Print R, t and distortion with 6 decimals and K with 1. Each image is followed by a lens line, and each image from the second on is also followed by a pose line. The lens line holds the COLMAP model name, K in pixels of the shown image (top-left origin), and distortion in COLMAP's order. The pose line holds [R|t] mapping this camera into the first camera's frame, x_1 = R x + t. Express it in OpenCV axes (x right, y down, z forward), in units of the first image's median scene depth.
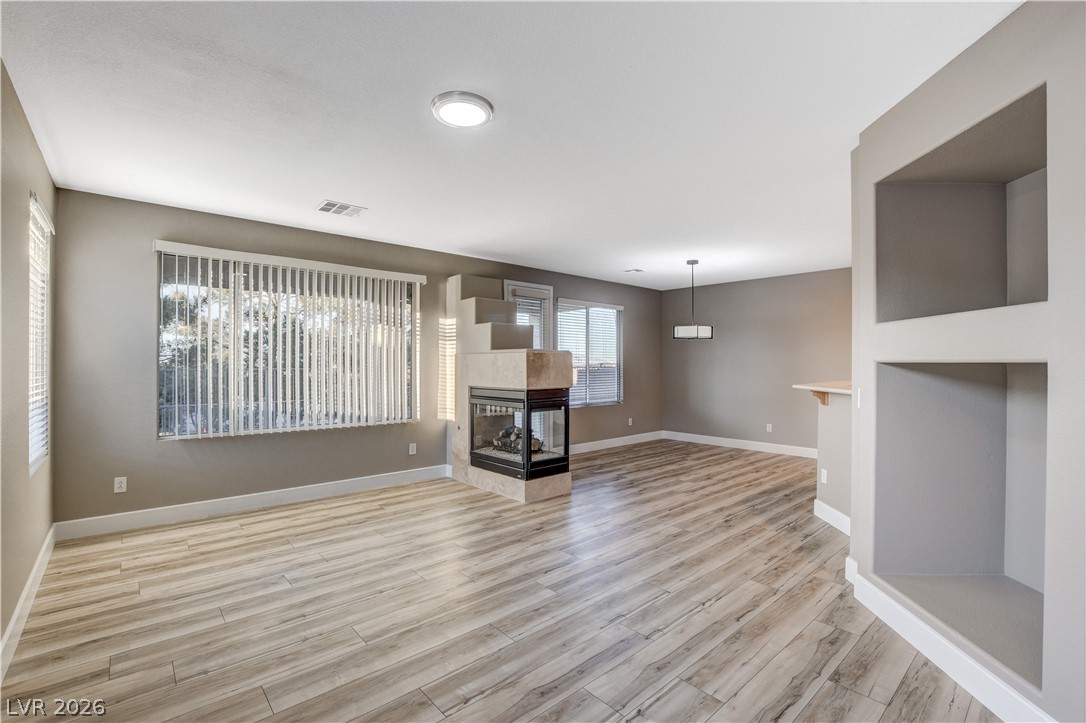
lens RADIAL K [[481.6, 0, 547.8], [0, 481.6, 364.4], [0, 0, 1]] dist [-0.028986, 0.000868]
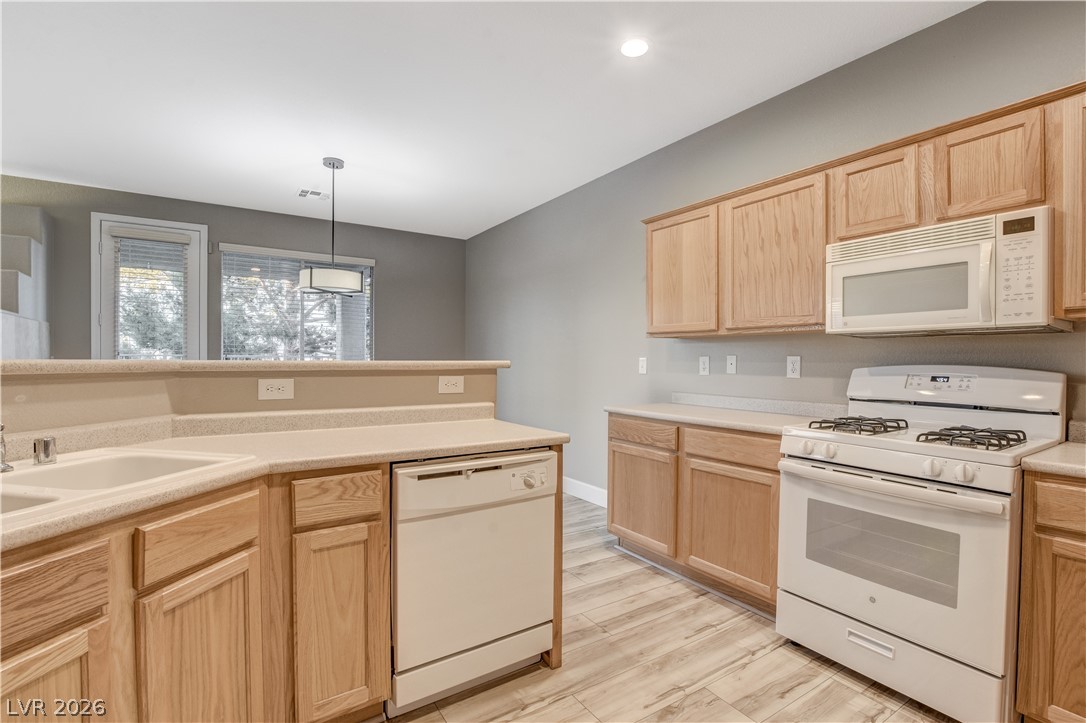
lens RADIAL K [[499.1, 0, 543.0], [0, 499.1, 361.5], [0, 0, 1]] dist [-0.035884, 0.000565]
pose [[0.987512, 0.008342, -0.157320, 0.863192], [-0.008376, 0.999965, 0.000449, 0.036027], [0.157318, 0.000874, 0.987548, 0.577426]]
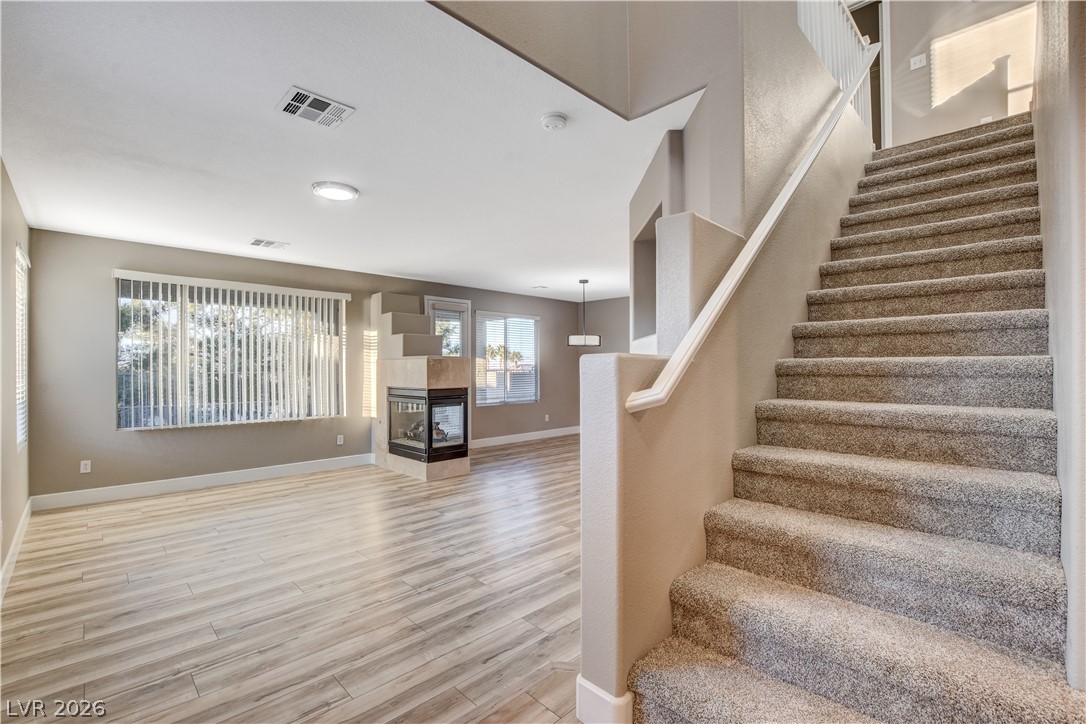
lens RADIAL K [[481.6, 0, 545.6], [0, 481.6, 369.0], [0, 0, 1]] dist [-0.024345, -0.000009]
pose [[0.998878, -0.002657, 0.047289, 0.198638], [0.002446, 0.999987, 0.004518, -0.003412], [-0.047300, -0.004397, 0.998871, -0.239494]]
